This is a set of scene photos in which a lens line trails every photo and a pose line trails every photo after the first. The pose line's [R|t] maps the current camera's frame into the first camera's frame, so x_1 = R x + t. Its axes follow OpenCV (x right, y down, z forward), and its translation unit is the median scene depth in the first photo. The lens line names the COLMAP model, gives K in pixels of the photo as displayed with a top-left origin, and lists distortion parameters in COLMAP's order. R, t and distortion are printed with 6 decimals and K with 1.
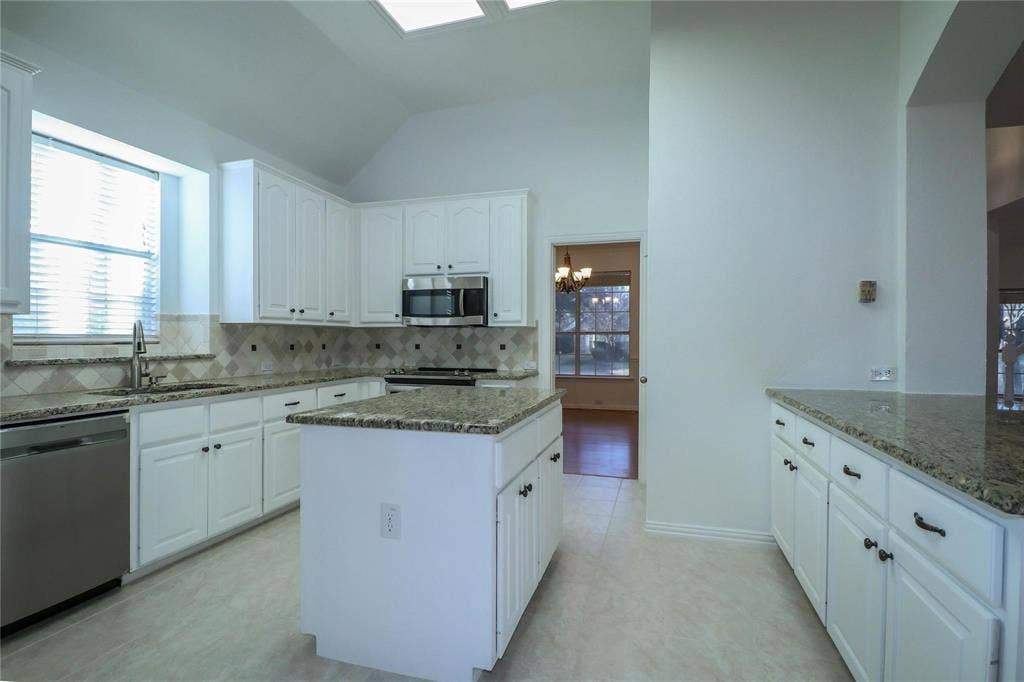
lens RADIAL K [[506.4, 0, 511.3], [0, 506.4, 338.0], [0, 0, 1]] dist [-0.010582, -0.005468]
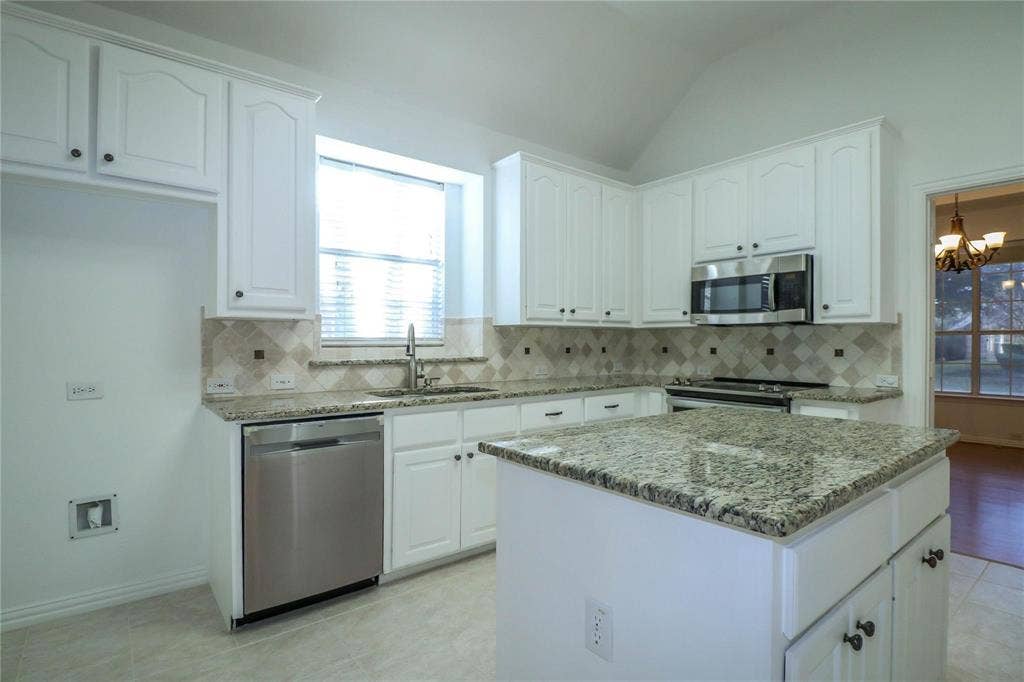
lens RADIAL K [[506.4, 0, 504.7], [0, 506.4, 342.6], [0, 0, 1]] dist [-0.010582, -0.005468]
pose [[0.812423, 0.000214, -0.583068, 0.018324], [0.002405, 0.999990, 0.003718, 0.000201], [0.583063, -0.004423, 0.812415, 0.215019]]
